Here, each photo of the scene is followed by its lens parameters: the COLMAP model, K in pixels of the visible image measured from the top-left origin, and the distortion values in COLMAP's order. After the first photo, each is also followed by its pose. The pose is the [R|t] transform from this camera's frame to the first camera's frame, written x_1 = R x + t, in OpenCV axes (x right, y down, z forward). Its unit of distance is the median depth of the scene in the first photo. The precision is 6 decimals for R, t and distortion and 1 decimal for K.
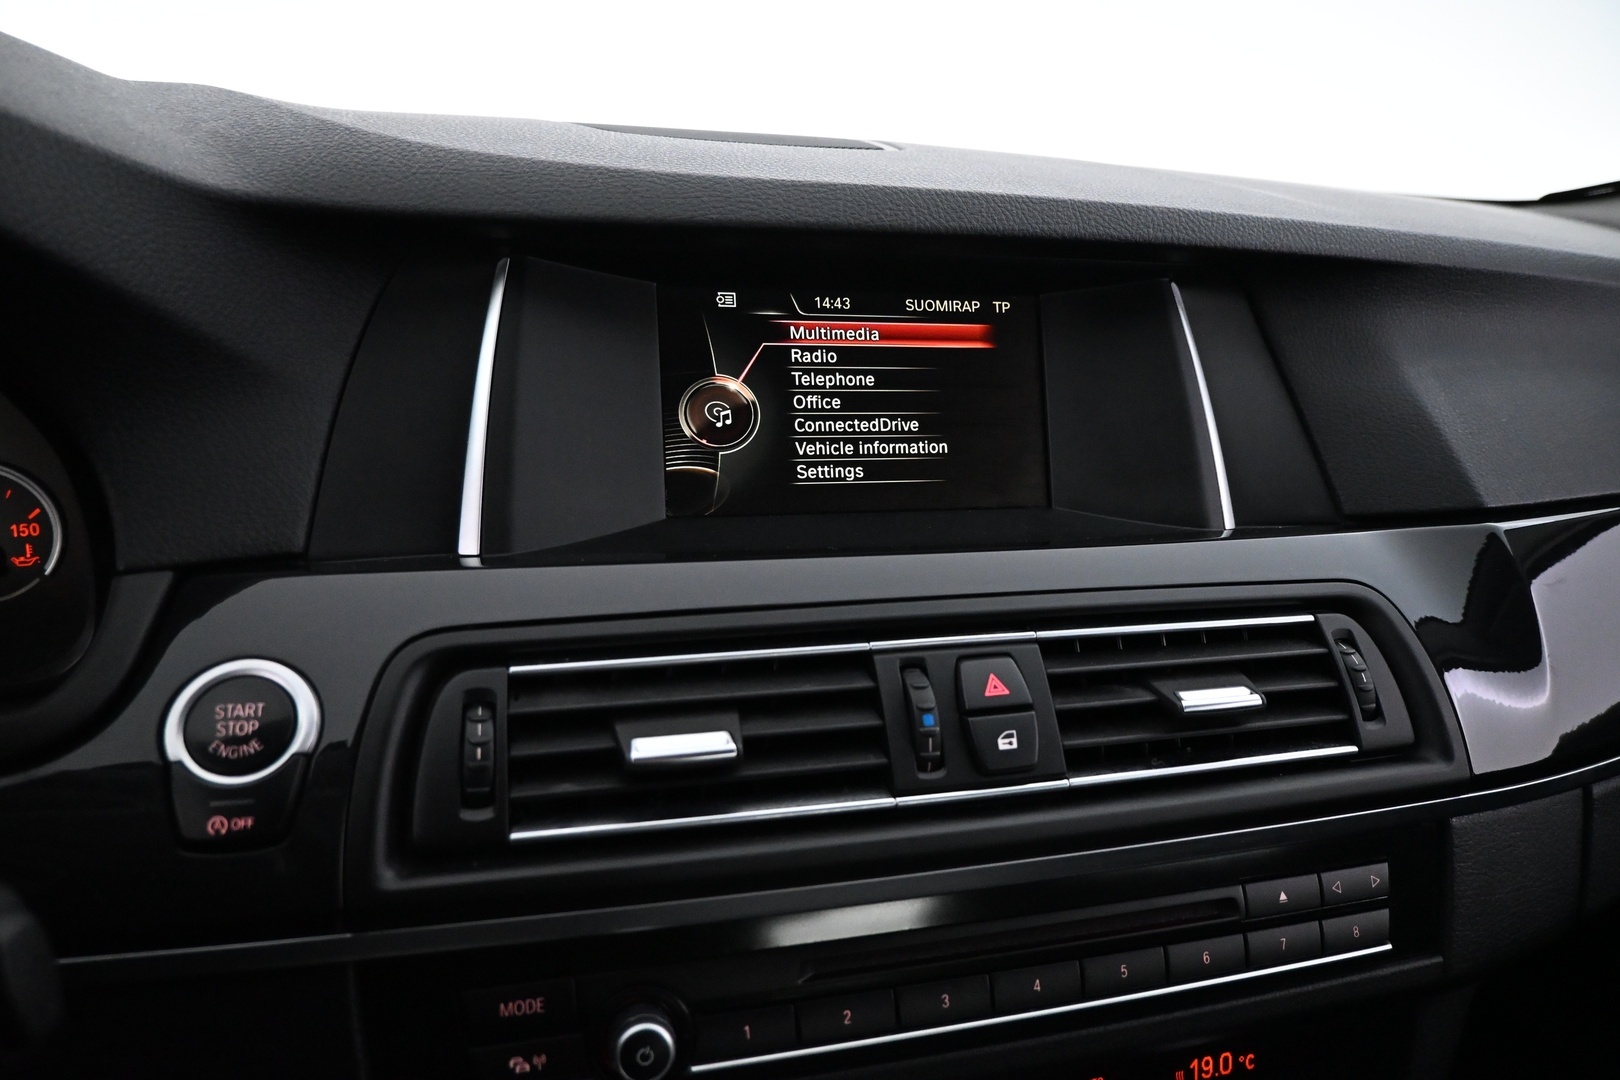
lens RADIAL K [[1141.1, 0, 815.7], [0, 1141.1, 541.8], [0, 0, 1]] dist [-0.004870, 0.008415]
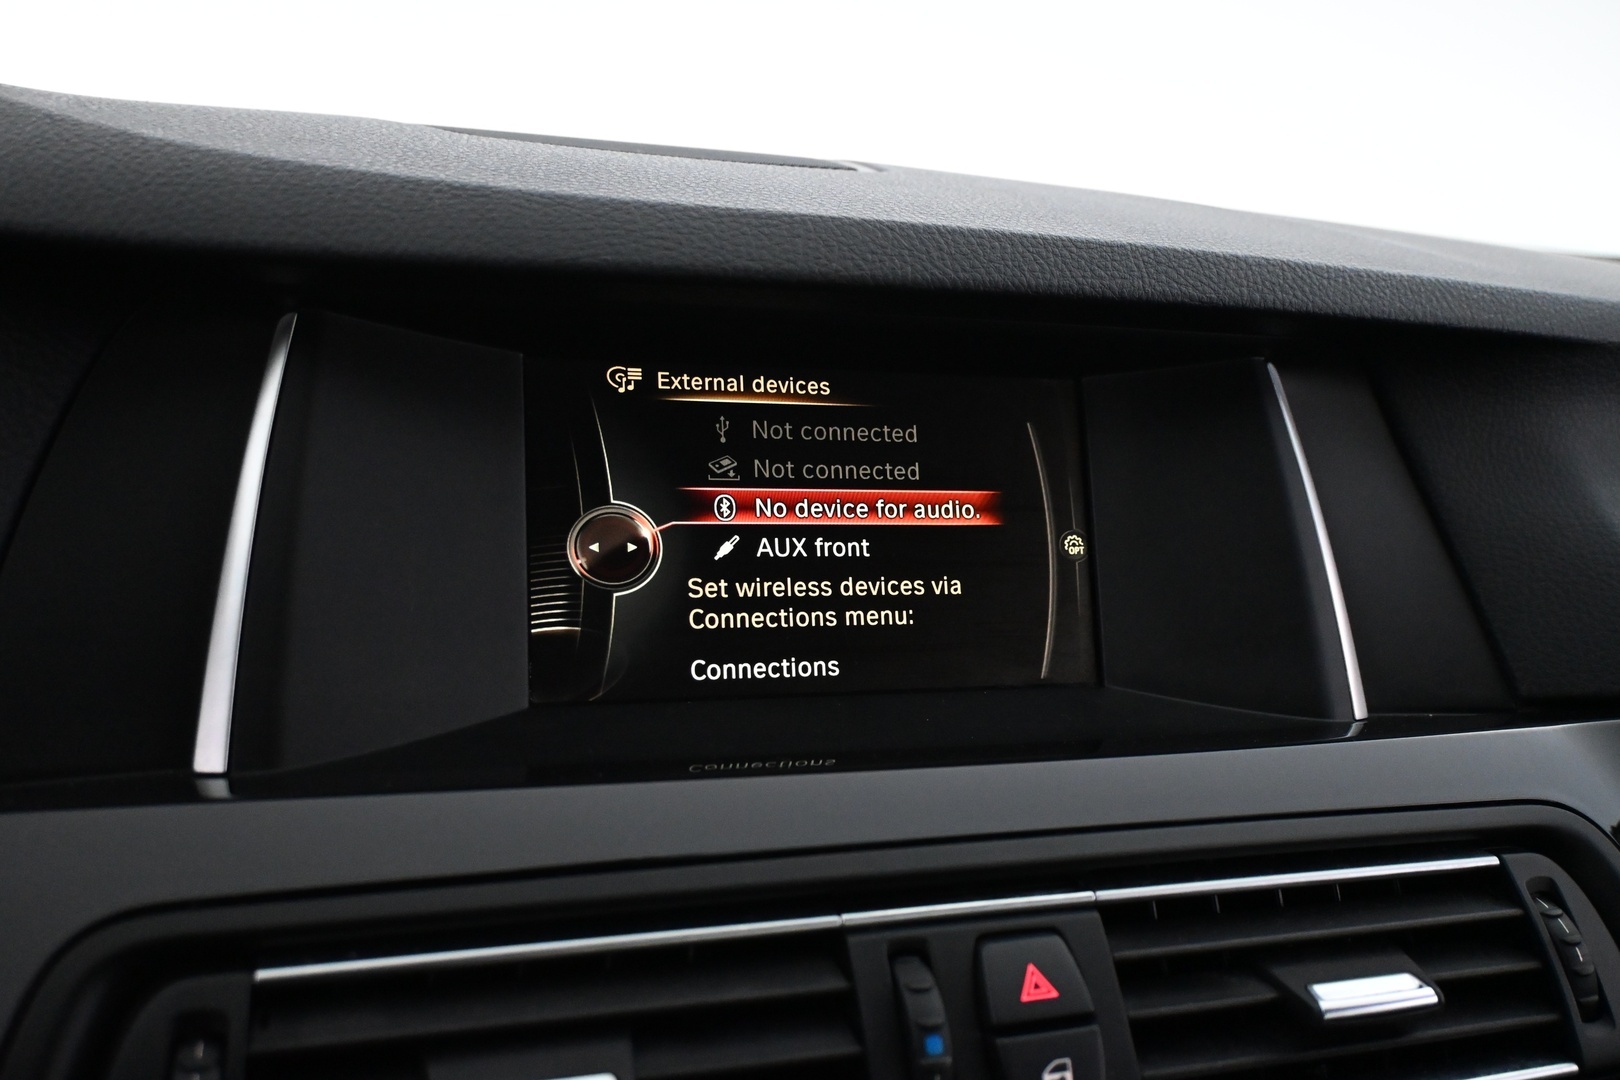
lens RADIAL K [[1440.2, 0, 816.6], [0, 1440.2, 533.8], [0, 0, 1]] dist [-0.000456, -0.001305]
pose [[0.998944, 0.010596, 0.044717, -0.004187], [-0.006391, 0.995631, -0.093151, -0.046313], [-0.045508, 0.092767, 0.994647, 0.169692]]
